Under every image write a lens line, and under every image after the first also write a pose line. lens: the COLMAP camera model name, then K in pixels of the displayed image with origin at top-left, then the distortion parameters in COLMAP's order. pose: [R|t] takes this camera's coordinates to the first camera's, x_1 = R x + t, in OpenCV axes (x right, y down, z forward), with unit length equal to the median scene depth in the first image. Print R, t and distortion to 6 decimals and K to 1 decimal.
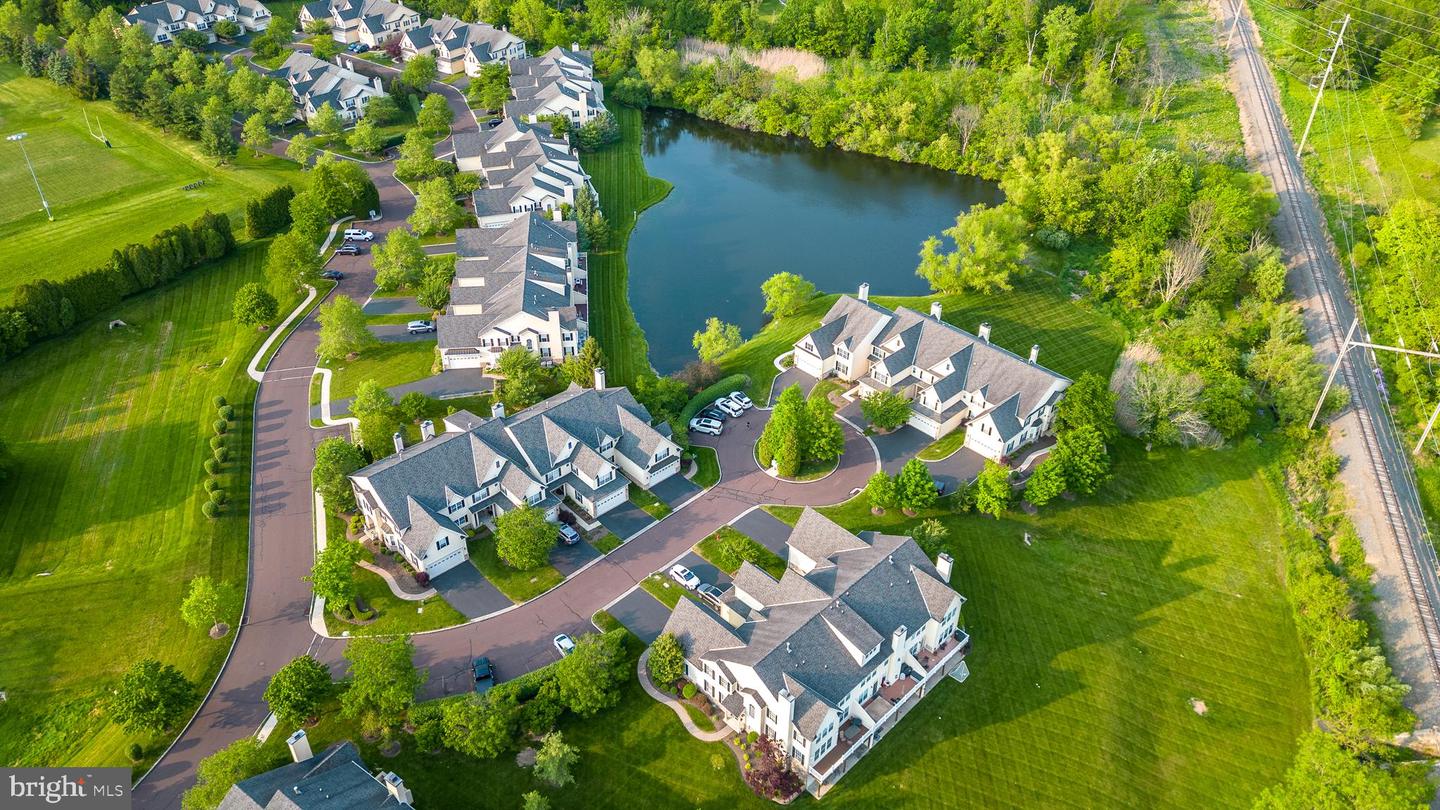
lens RADIAL K [[997.0, 0, 711.8], [0, 997.0, 402.5], [0, 0, 1]] dist [0.051196, -0.044298]
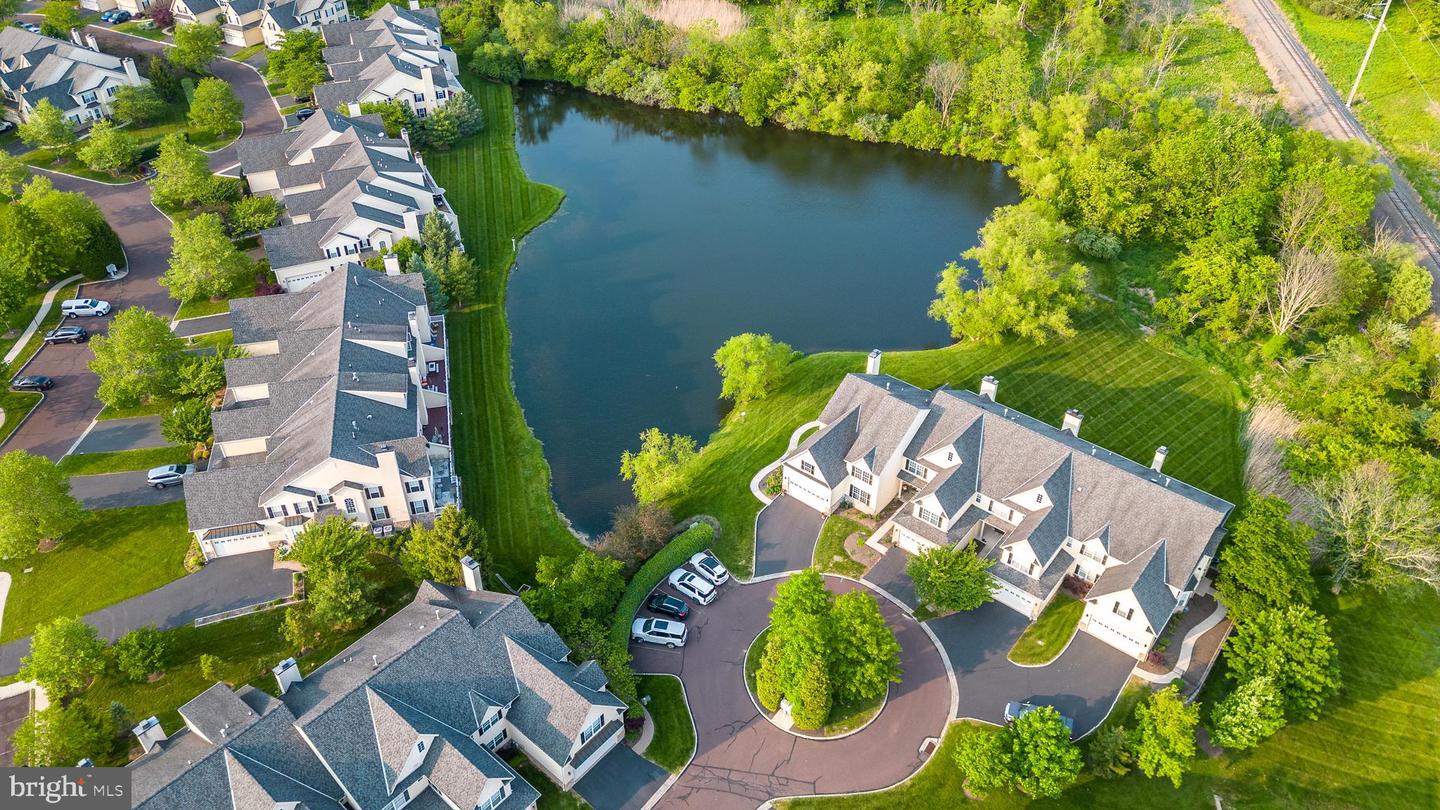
lens RADIAL K [[997.0, 0, 716.9], [0, 997.0, 398.3], [0, 0, 1]] dist [0.051196, -0.044298]
pose [[0.991739, -0.080028, 0.100251, -0.016878], [0.075994, 0.996162, 0.043429, -0.115565], [-0.103342, -0.035452, 0.994014, 0.331465]]
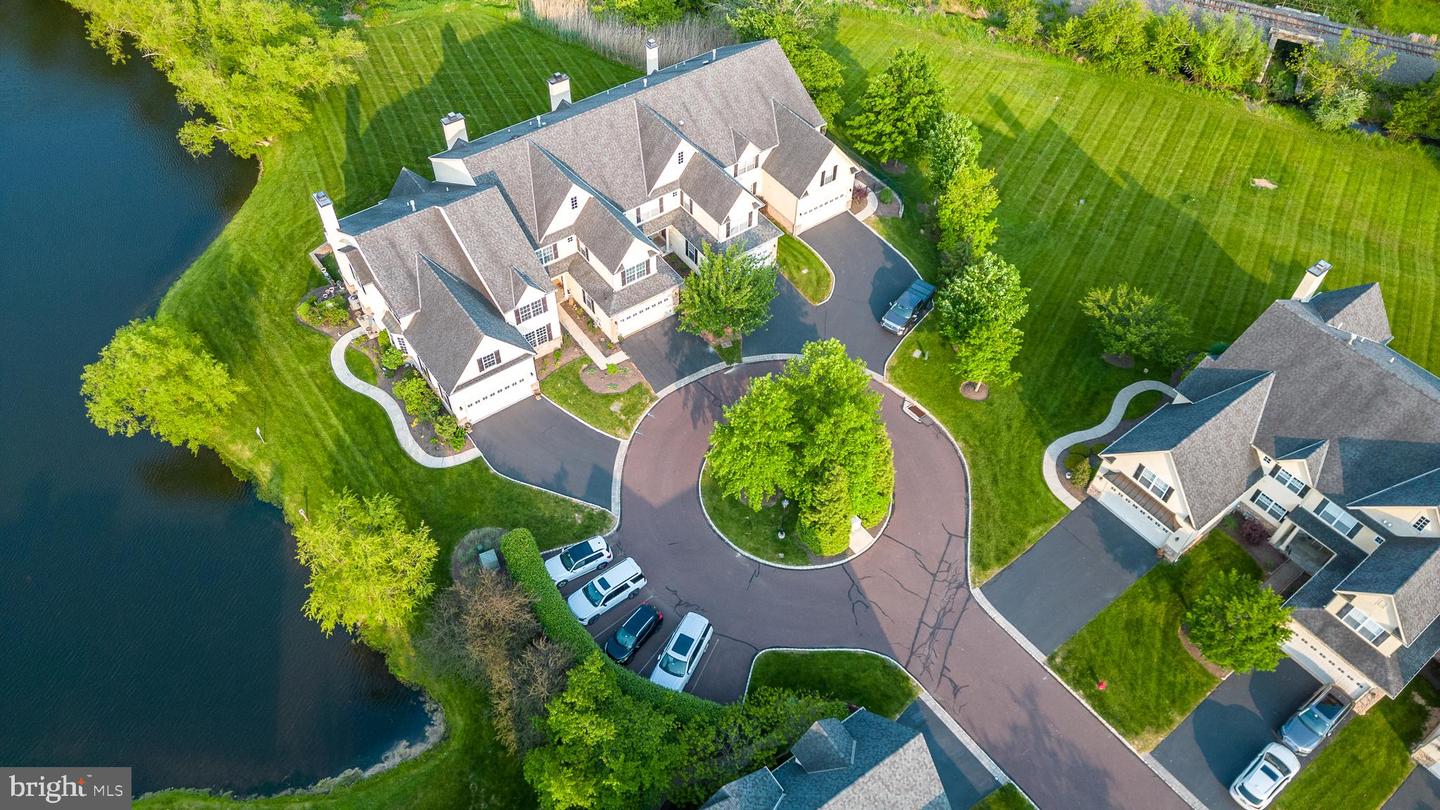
lens RADIAL K [[997.0, 0, 712.6], [0, 997.0, 401.9], [0, 0, 1]] dist [0.051196, -0.044298]
pose [[0.123948, -0.760744, 0.637107, -0.142265], [0.563282, 0.582525, 0.585984, -0.204751], [-0.816915, 0.286240, 0.500716, 0.636580]]
